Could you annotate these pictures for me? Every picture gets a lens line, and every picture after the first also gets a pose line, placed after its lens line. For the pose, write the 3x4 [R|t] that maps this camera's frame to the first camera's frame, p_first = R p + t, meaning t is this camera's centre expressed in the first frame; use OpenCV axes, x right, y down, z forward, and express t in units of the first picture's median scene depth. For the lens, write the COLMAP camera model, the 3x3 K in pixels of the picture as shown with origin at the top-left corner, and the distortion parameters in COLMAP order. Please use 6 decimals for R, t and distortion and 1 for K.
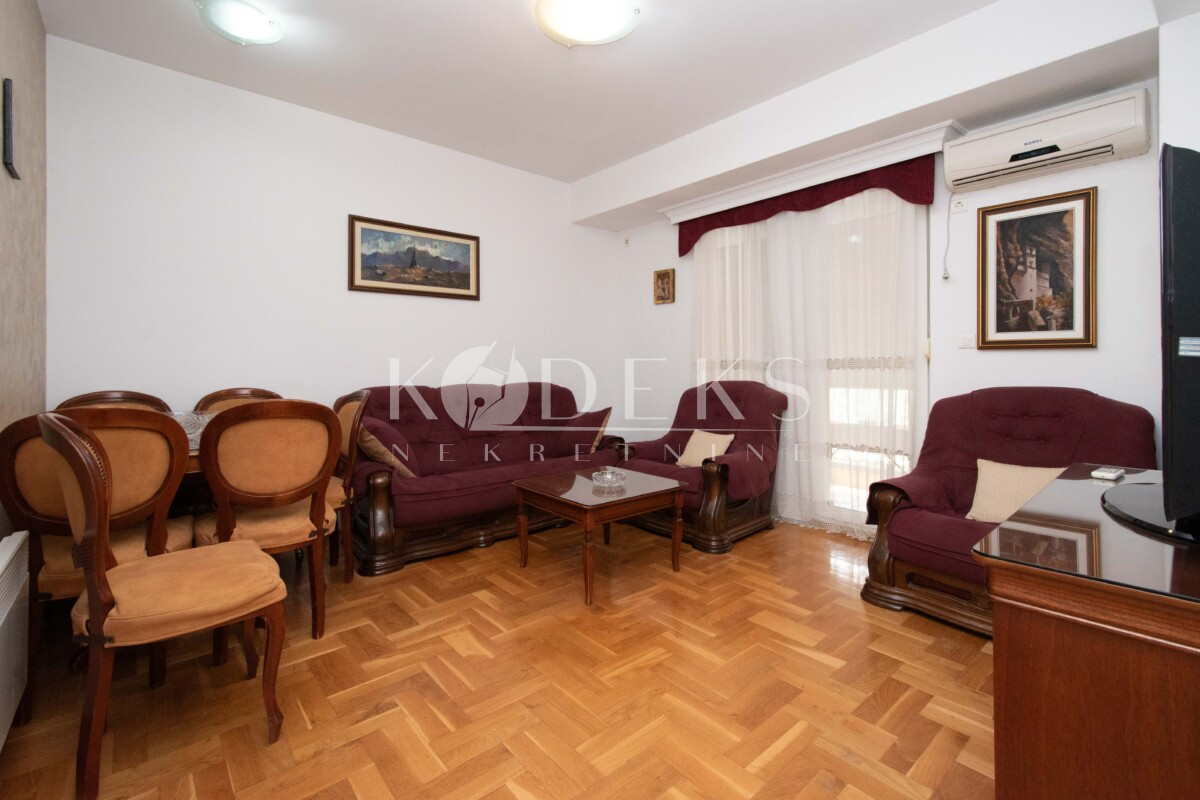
lens RADIAL K [[536.4, 0, 615.0], [0, 536.4, 365.9], [0, 0, 1]] dist [0.015057, -0.000972]
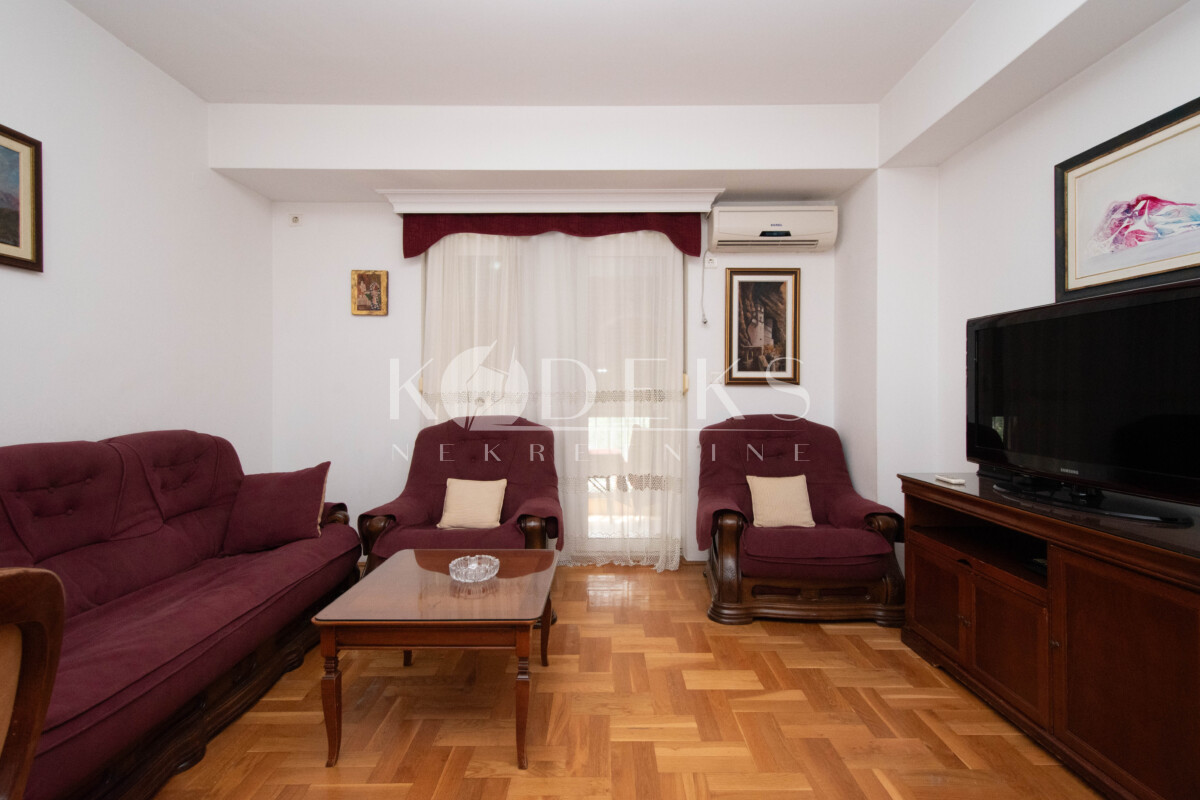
lens RADIAL K [[536.4, 0, 600.2], [0, 536.4, 390.4], [0, 0, 1]] dist [0.015057, -0.000972]
pose [[0.662430, -0.002242, 0.749121, -0.418417], [0.001332, 0.999997, 0.001815, -0.020318], [-0.749123, -0.000204, 0.662431, 0.419147]]
